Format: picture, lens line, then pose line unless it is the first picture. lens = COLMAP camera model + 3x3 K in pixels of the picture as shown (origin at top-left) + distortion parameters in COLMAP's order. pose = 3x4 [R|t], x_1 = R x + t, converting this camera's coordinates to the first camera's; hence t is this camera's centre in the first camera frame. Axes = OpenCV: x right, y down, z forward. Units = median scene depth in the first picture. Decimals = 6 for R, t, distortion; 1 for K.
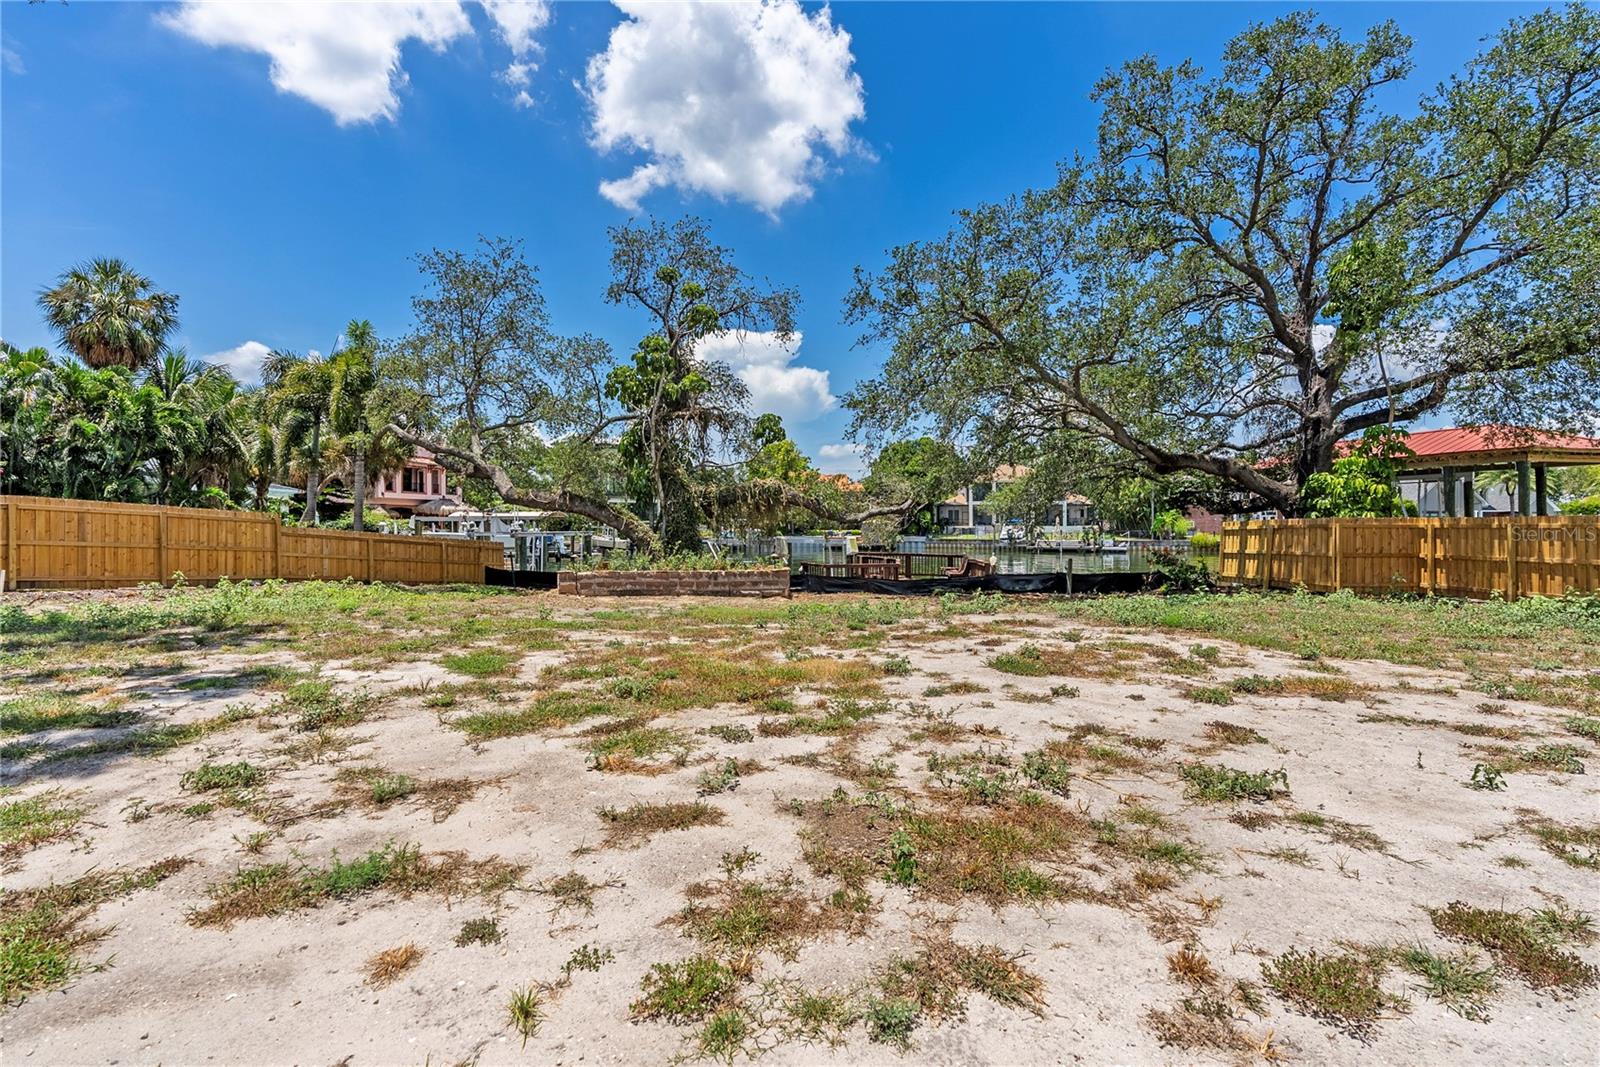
lens RADIAL K [[738.4, 0, 800.0], [0, 738.4, 533.5], [0, 0, 1]] dist [-0.001151, -0.000125]
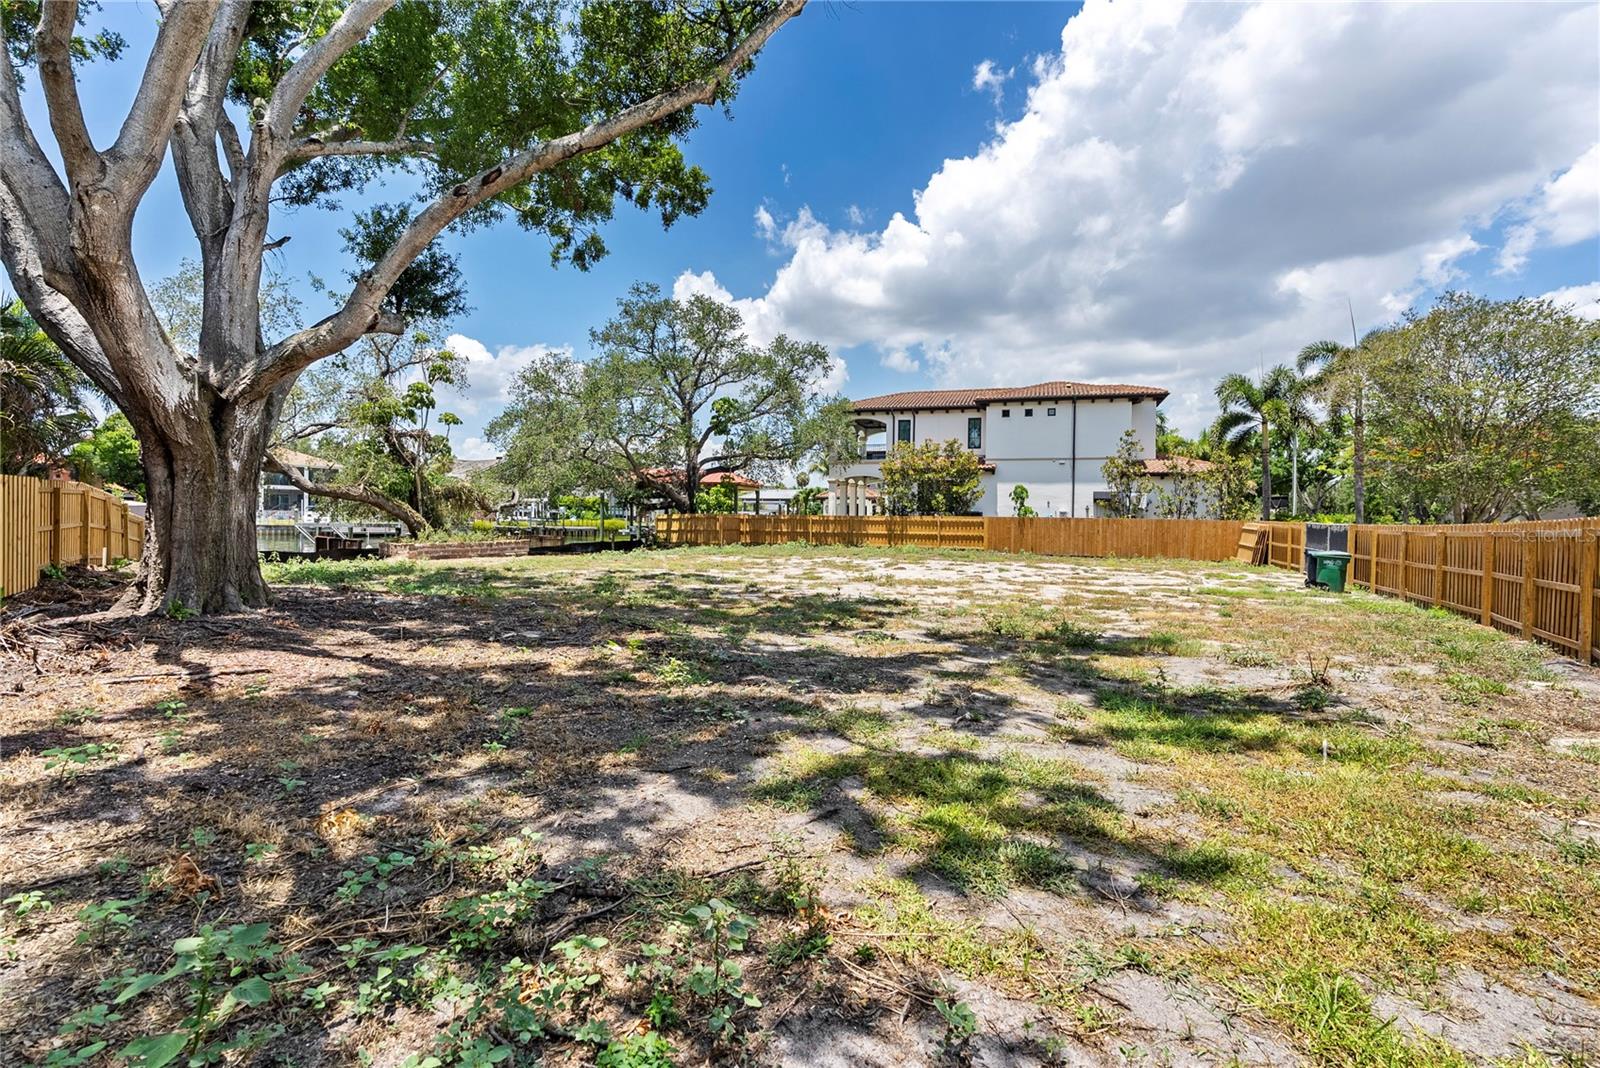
lens RADIAL K [[738.4, 0, 800.0], [0, 738.4, 534.0], [0, 0, 1]] dist [-0.001151, -0.000125]
pose [[0.506865, -0.010517, 0.861961, -0.943070], [-0.005113, 0.999871, 0.015206, 0.004241], [-0.862010, -0.012115, 0.506746, -0.337374]]
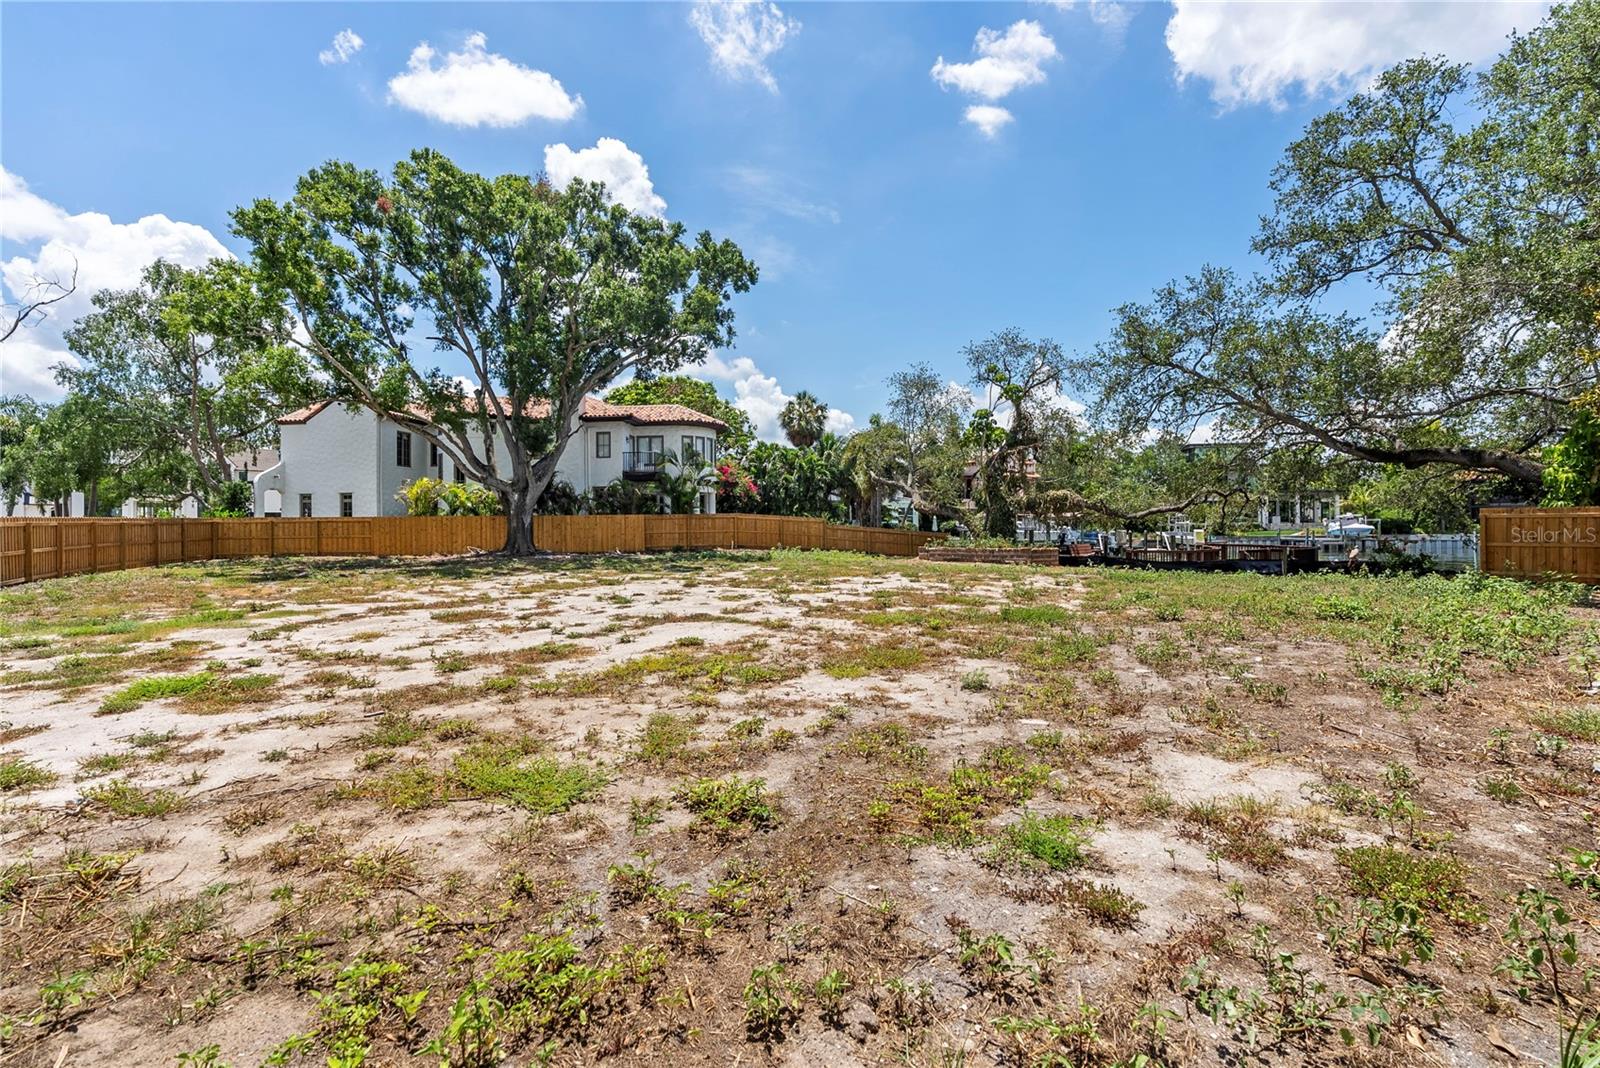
lens RADIAL K [[738.4, 0, 800.0], [0, 738.4, 534.0], [0, 0, 1]] dist [-0.001151, -0.000125]
pose [[0.643871, -0.001501, -0.765133, 0.720907], [0.000816, 0.999999, -0.001275, 0.016218], [0.765134, 0.000196, 0.643871, -0.348086]]
